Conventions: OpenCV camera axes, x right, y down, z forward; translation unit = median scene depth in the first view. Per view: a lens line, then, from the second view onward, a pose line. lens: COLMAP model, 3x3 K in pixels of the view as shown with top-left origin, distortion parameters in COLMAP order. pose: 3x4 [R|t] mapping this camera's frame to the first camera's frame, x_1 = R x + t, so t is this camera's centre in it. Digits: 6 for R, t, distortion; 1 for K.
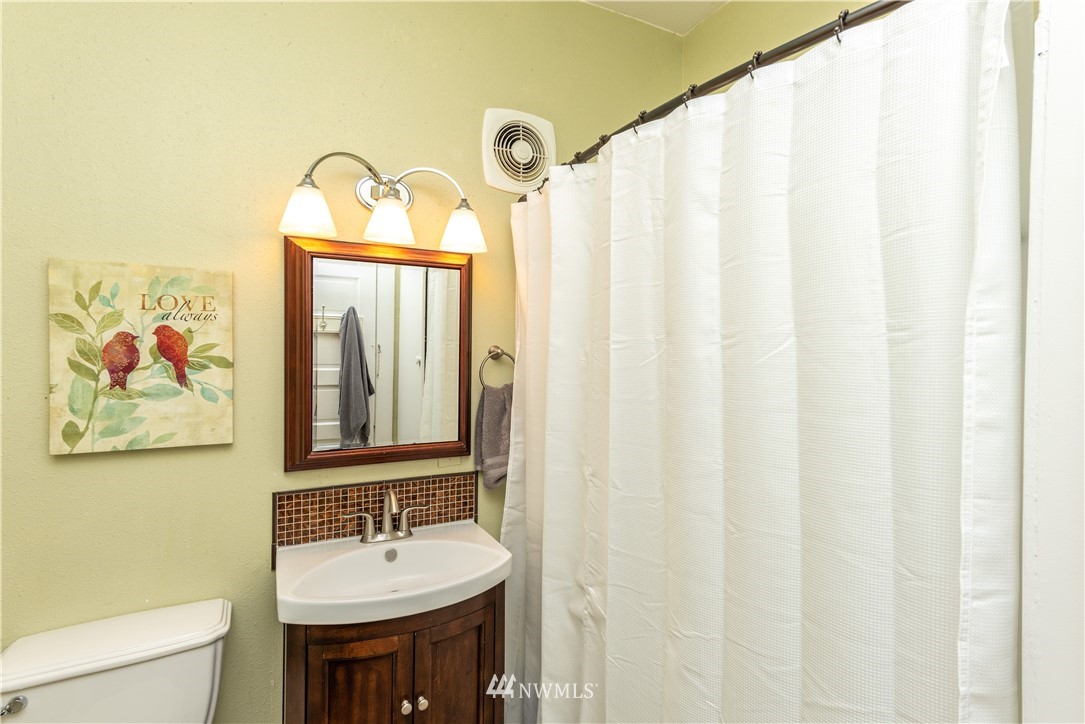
lens RADIAL K [[529.0, 0, 542.5], [0, 529.0, 362.0], [0, 0, 1]] dist [0.017114, 0.000244]
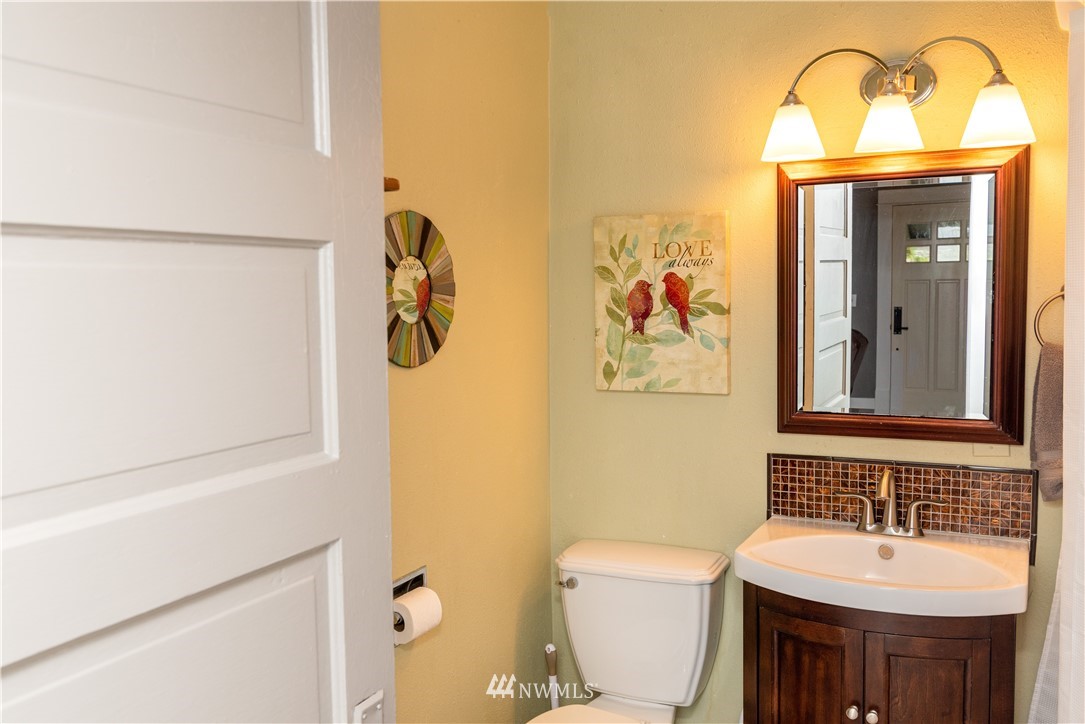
lens RADIAL K [[953.7, 0, 542.5], [0, 953.7, 362.0], [0, 0, 1]] dist [0.003770, 0.002470]
pose [[0.570471, 0.050851, -0.819742, 0.647744], [0.013470, 0.997368, 0.071244, -0.031245], [0.821207, -0.051685, 0.568285, -0.241727]]
